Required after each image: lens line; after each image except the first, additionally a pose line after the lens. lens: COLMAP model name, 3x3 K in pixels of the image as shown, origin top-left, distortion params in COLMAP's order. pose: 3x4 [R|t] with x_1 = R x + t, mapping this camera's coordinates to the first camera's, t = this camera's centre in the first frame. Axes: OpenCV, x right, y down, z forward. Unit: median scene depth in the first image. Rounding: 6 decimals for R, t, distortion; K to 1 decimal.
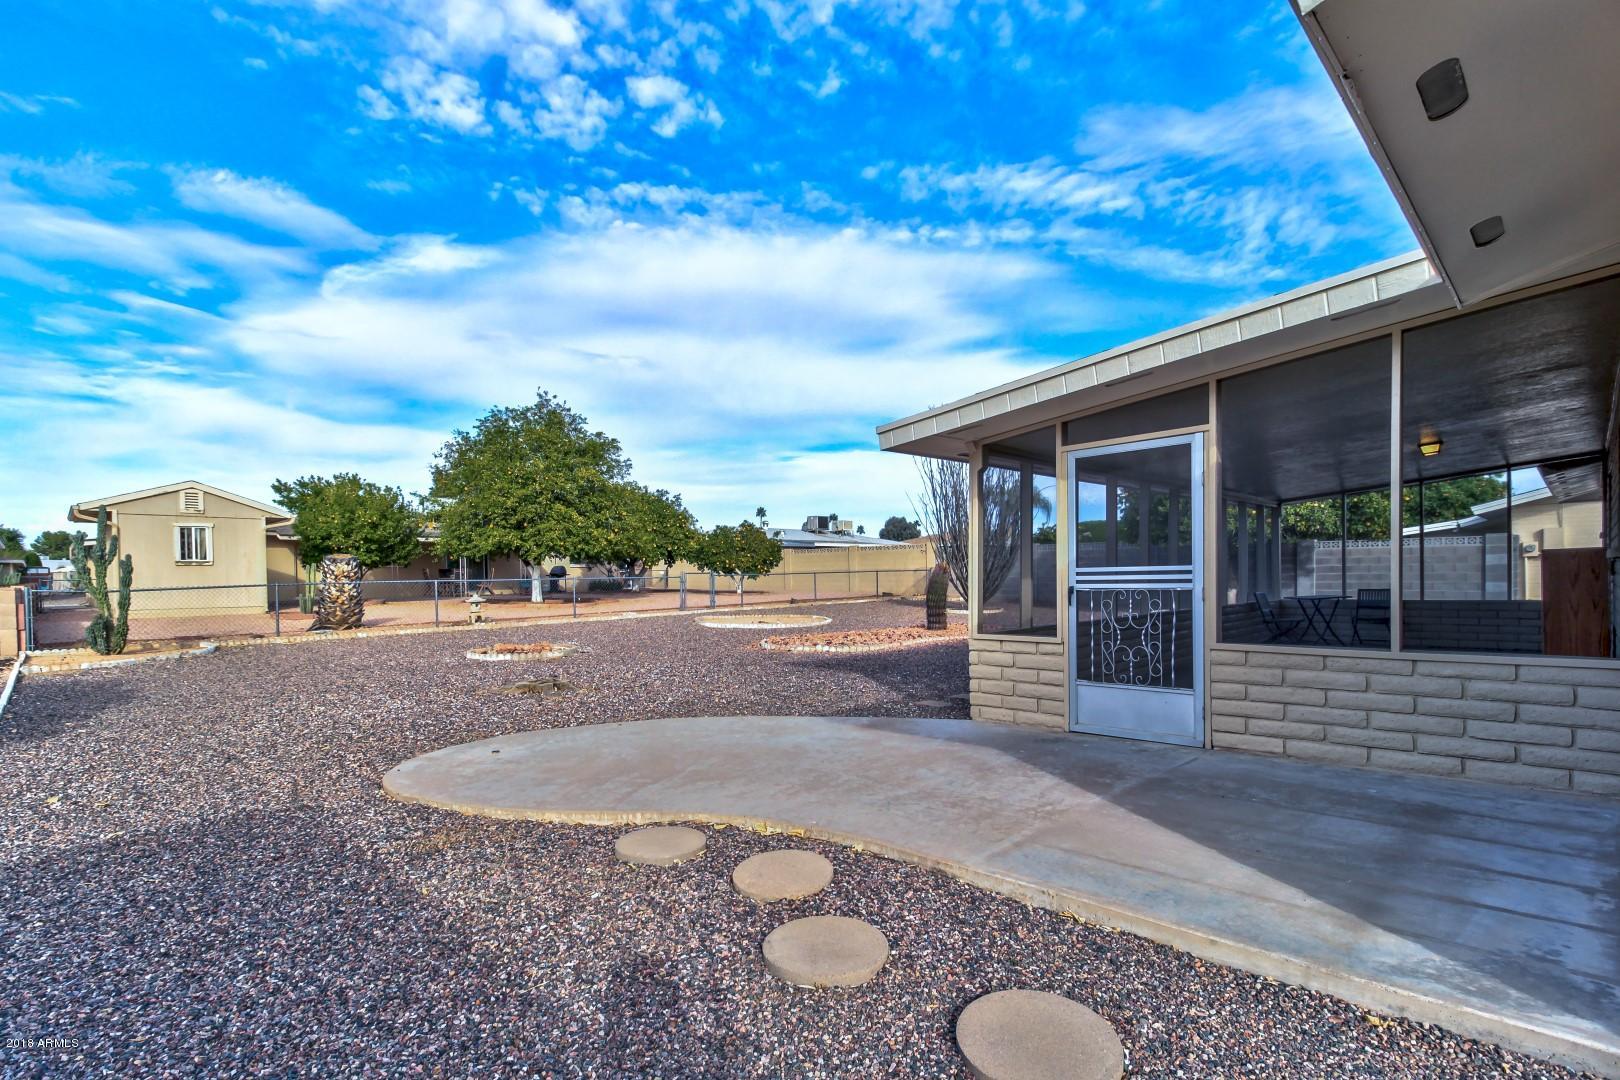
lens RADIAL K [[776.3, 0, 814.5], [0, 776.3, 597.5], [0, 0, 1]] dist [0.002677, -0.000848]
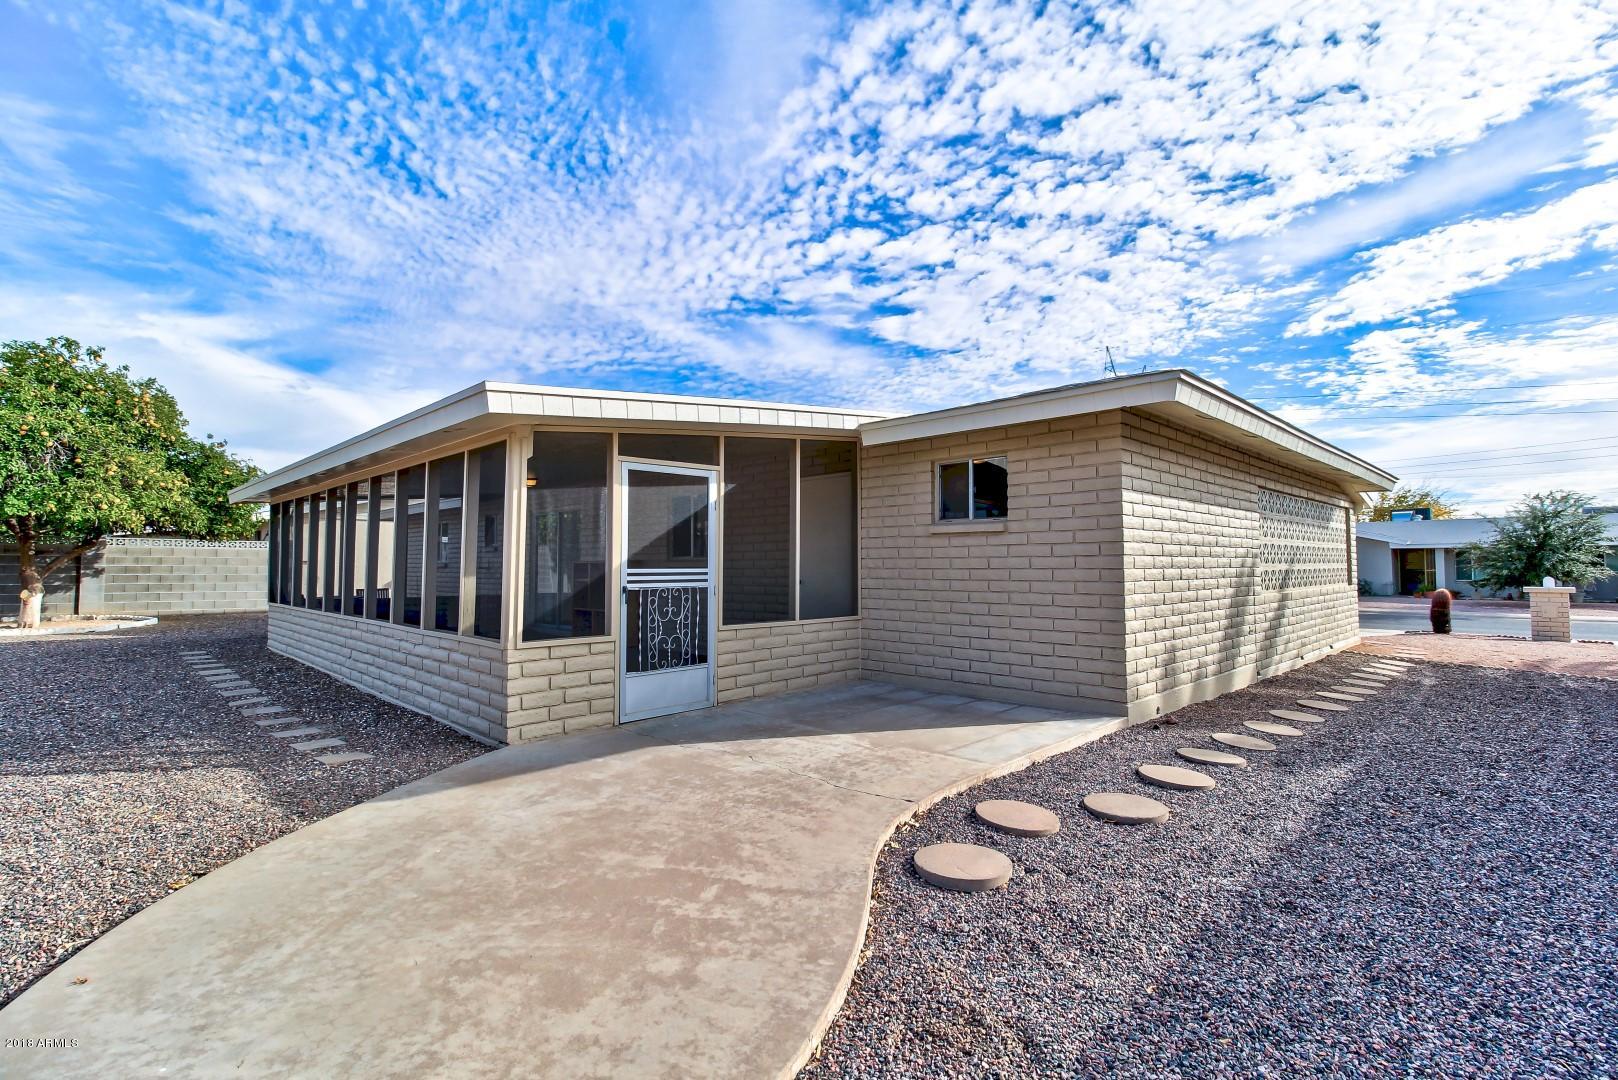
lens RADIAL K [[765.8, 0, 809.0], [0, 765.8, 540.0], [0, 0, 1]] dist [0.001589, -0.000006]
pose [[-0.024088, 0.048595, 0.998528, -0.435027], [0.028197, 0.998454, -0.047911, -0.011721], [-0.999312, 0.027001, -0.025421, 0.460874]]
